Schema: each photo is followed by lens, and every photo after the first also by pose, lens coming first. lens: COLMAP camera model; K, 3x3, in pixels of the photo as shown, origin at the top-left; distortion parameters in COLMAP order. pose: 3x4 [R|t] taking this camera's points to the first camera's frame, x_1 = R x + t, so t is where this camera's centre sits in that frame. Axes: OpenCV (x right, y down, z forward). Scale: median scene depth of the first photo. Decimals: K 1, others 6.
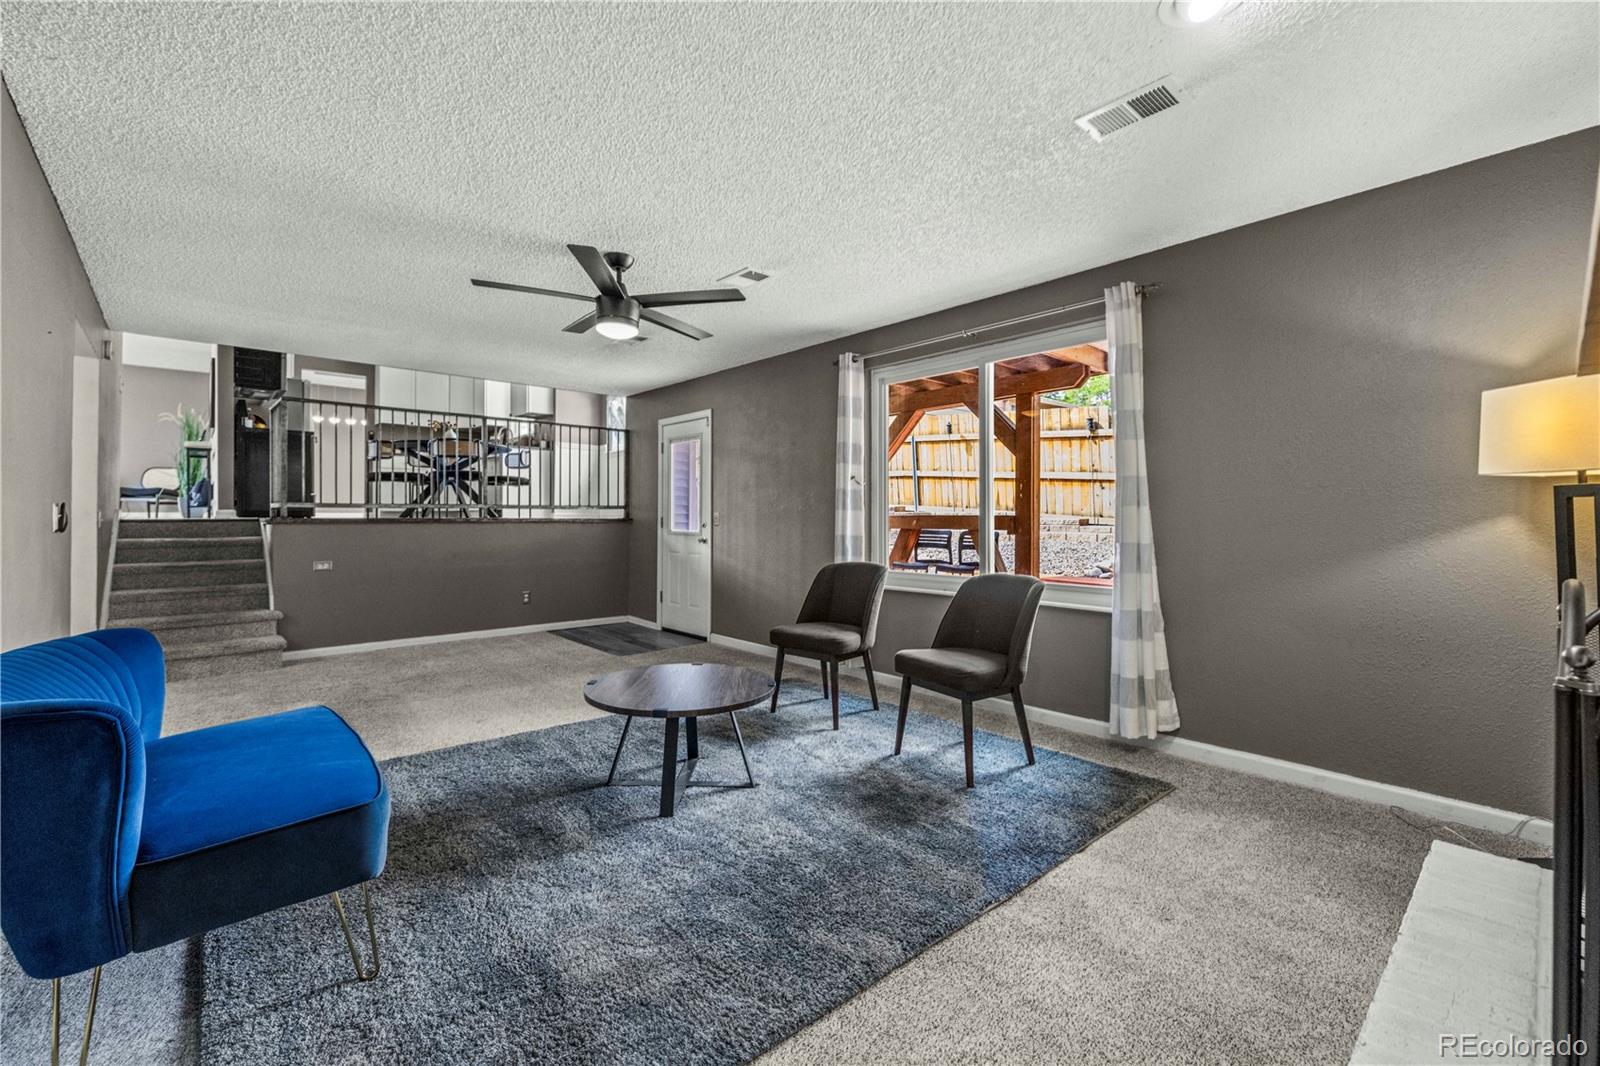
lens RADIAL K [[666.2, 0, 806.9], [0, 666.2, 512.2], [0, 0, 1]] dist [0.003001, 0.000073]
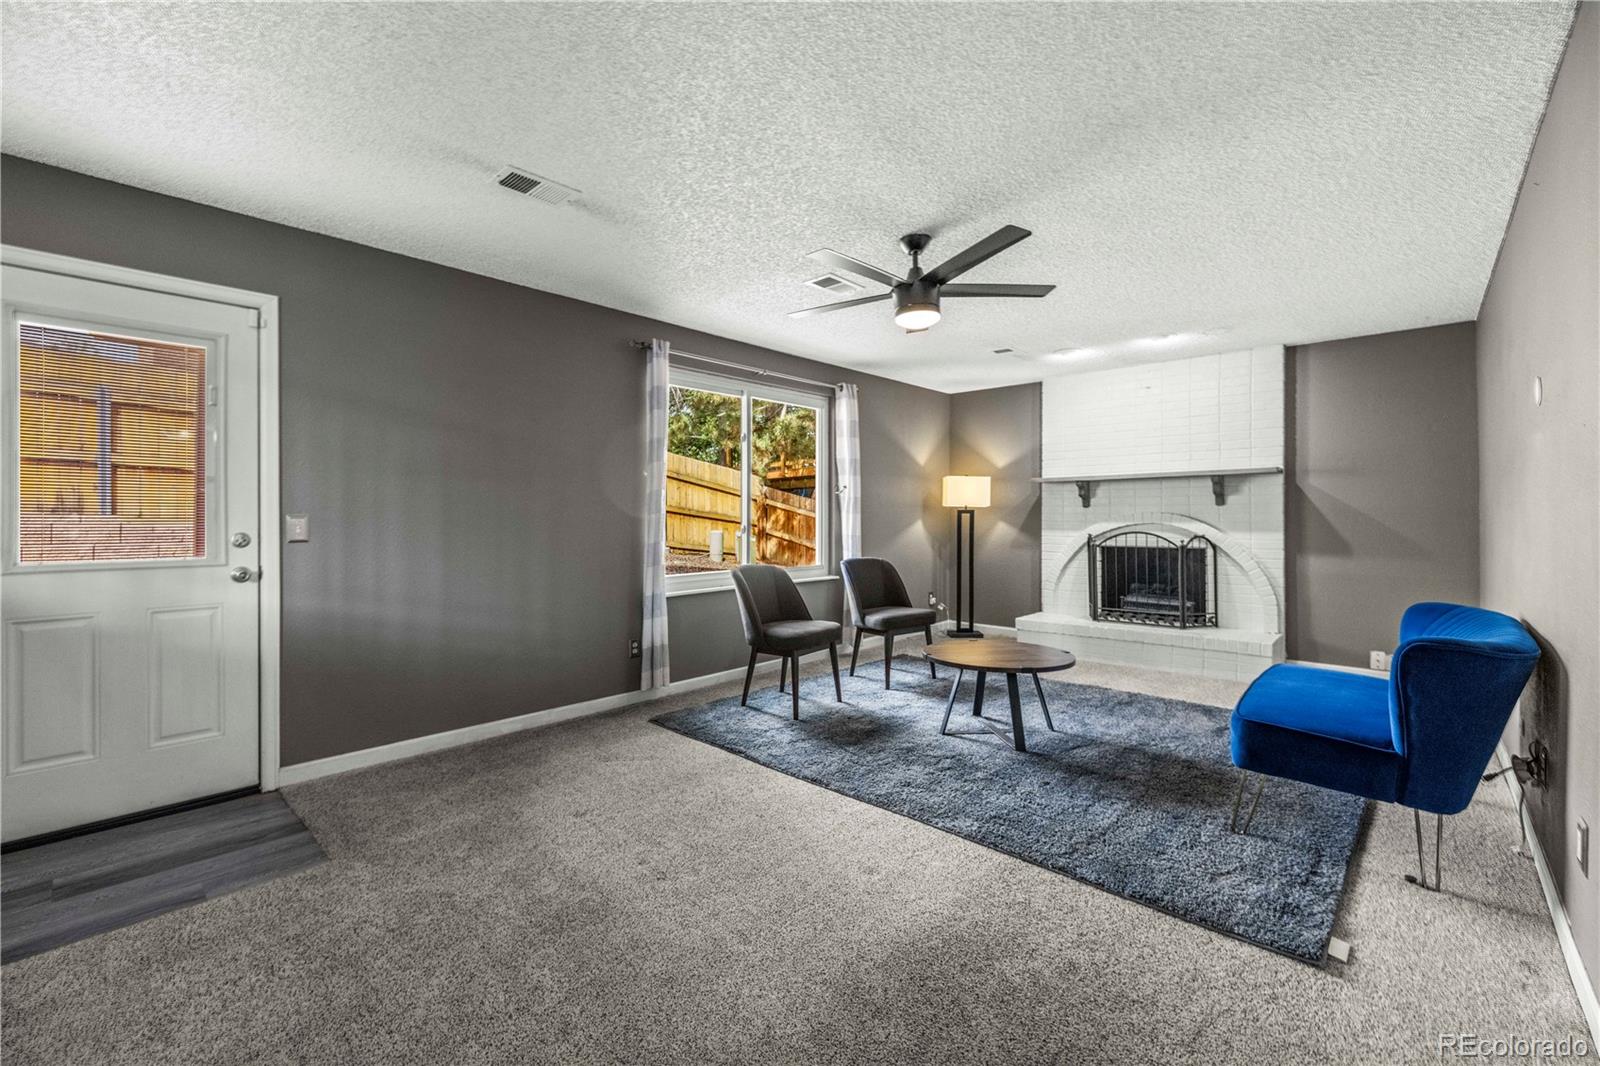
lens RADIAL K [[666.2, 0, 806.9], [0, 666.2, 512.2], [0, 0, 1]] dist [0.003001, 0.000073]
pose [[-0.077286, 0.002697, 0.997005, -1.102780], [-0.008607, 0.999957, -0.003372, -0.006584], [-0.996972, -0.008842, -0.077259, 1.121422]]
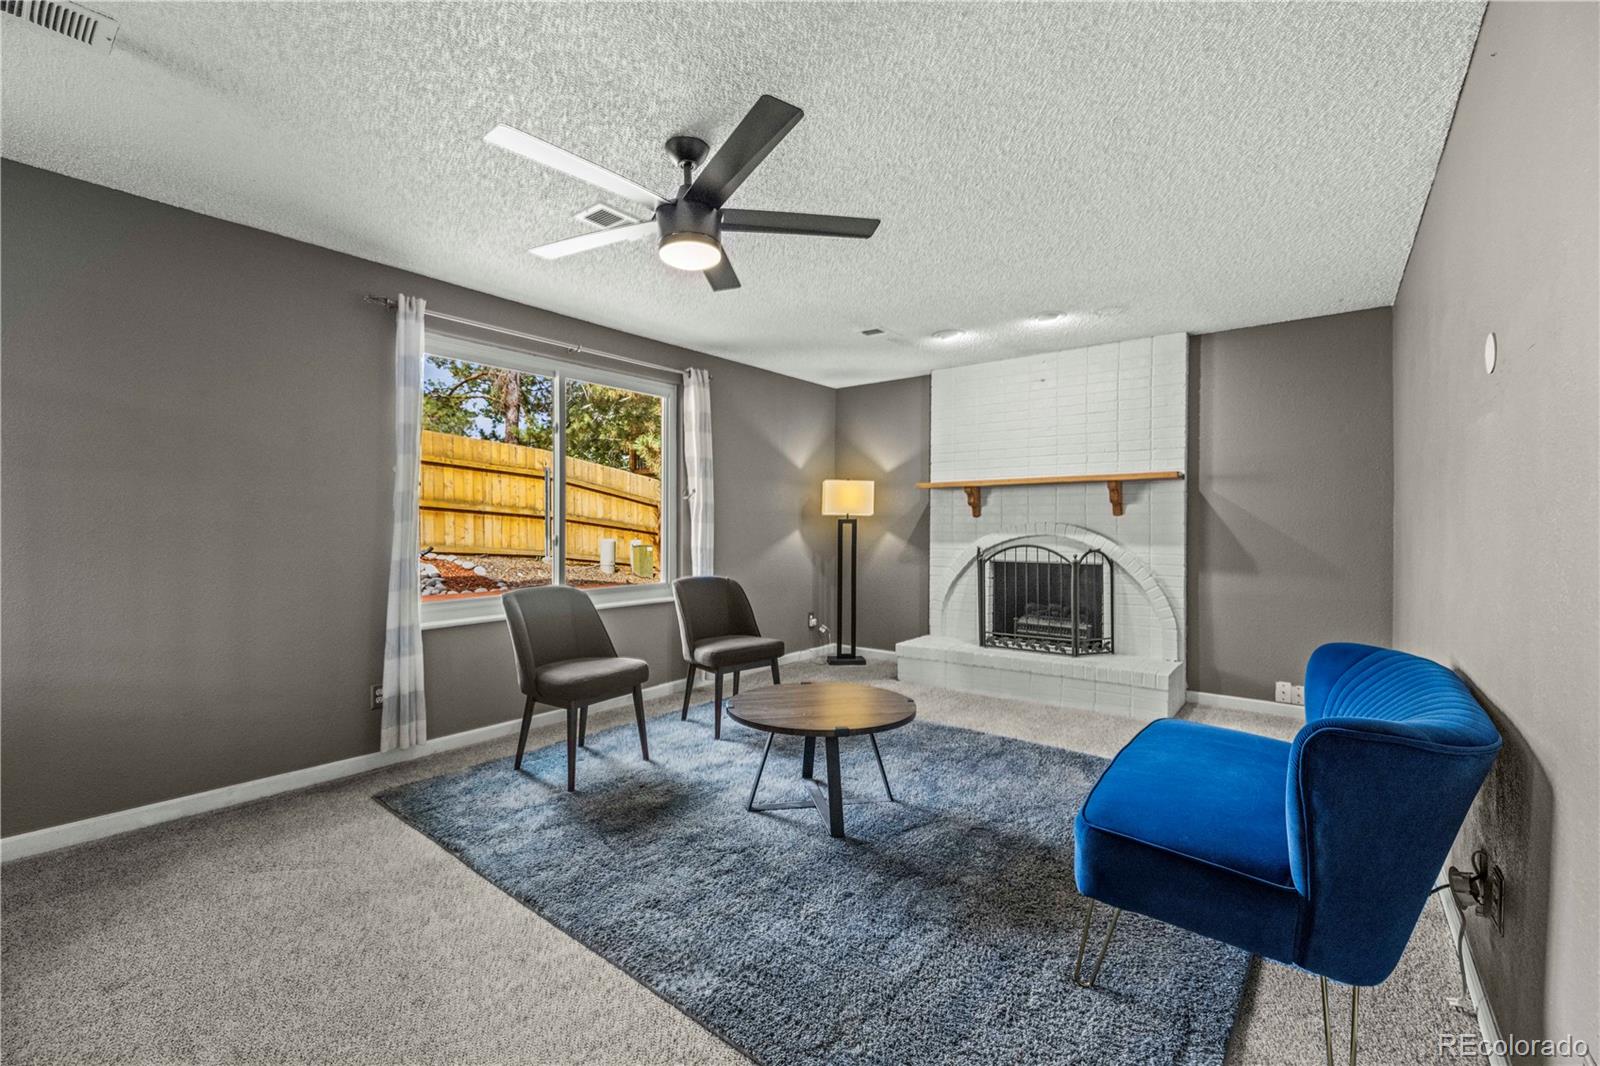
lens RADIAL K [[670.7, 0, 804.0], [0, 670.7, 526.6], [0, 0, 1]] dist [0.002018, 0.000081]
pose [[-0.156090, -0.006071, 0.987724, -0.899174], [-0.012641, 0.999911, 0.004148, -0.009916], [-0.987662, -0.011838, -0.156153, 0.905934]]
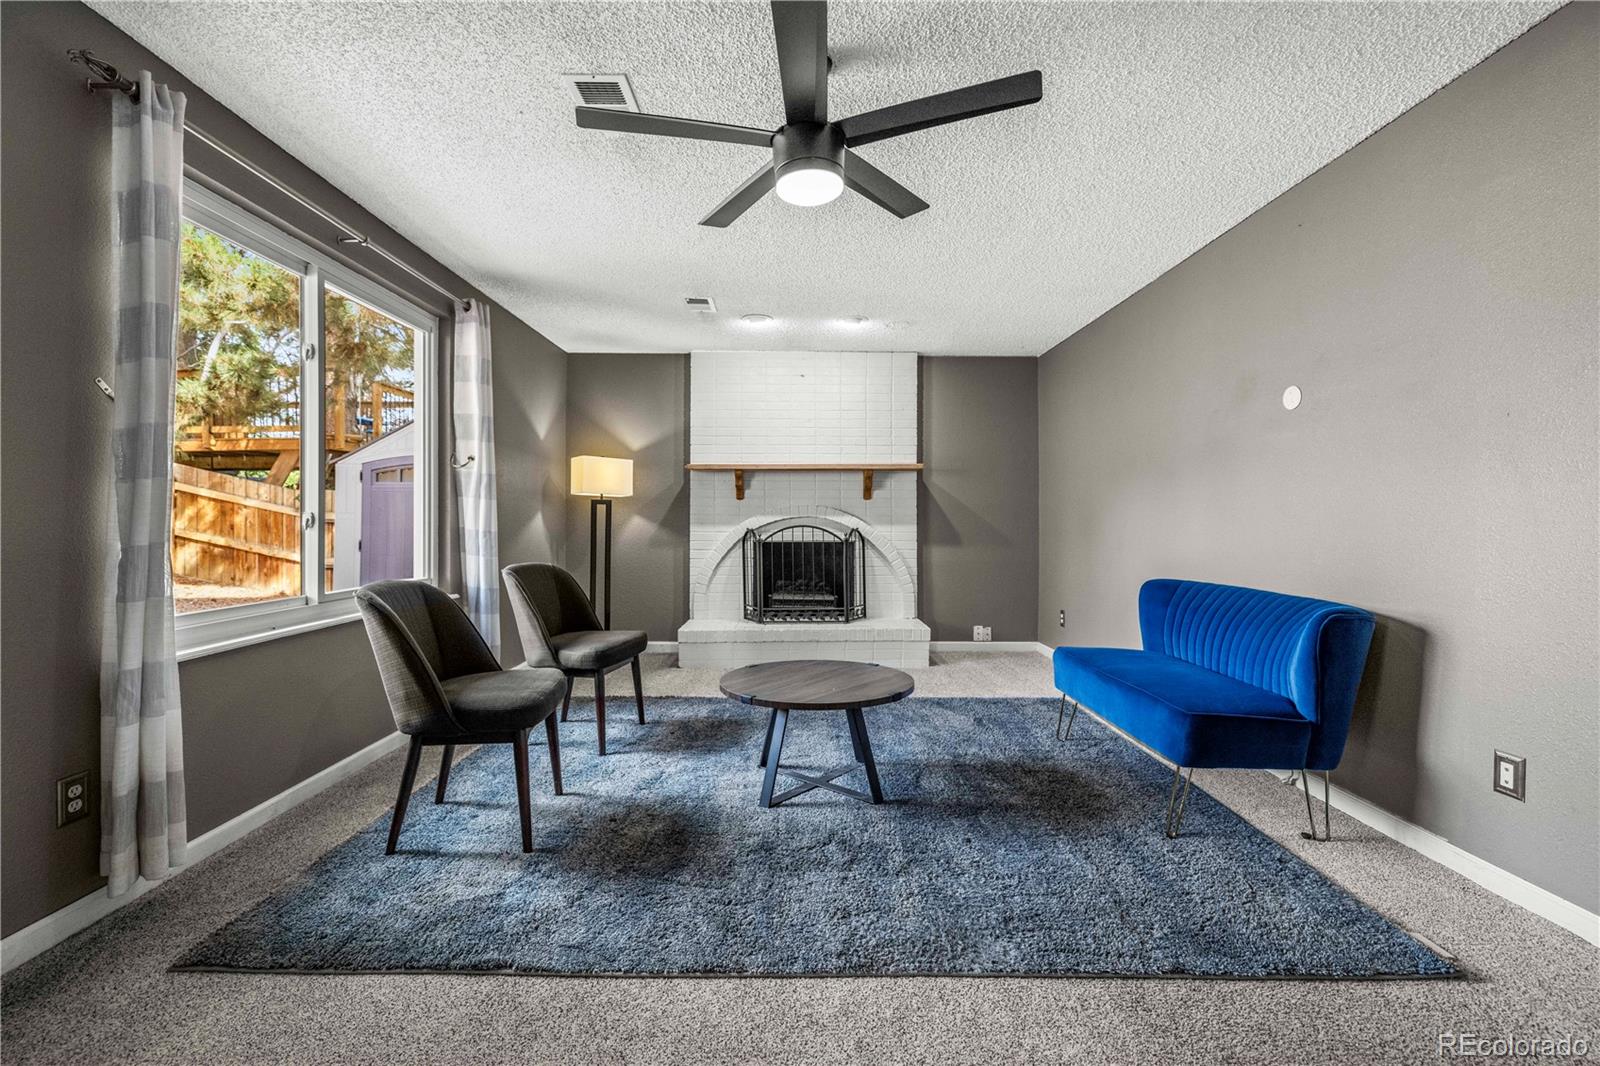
lens RADIAL K [[677.2, 0, 797.1], [0, 677.2, 522.2], [0, 0, 1]] dist [-0.000151, -0.000079]
pose [[-0.738241, -0.010350, 0.674458, -0.634445], [-0.014754, 0.999891, -0.000805, 0.020330], [-0.674376, -0.010545, -0.738313, 1.341963]]
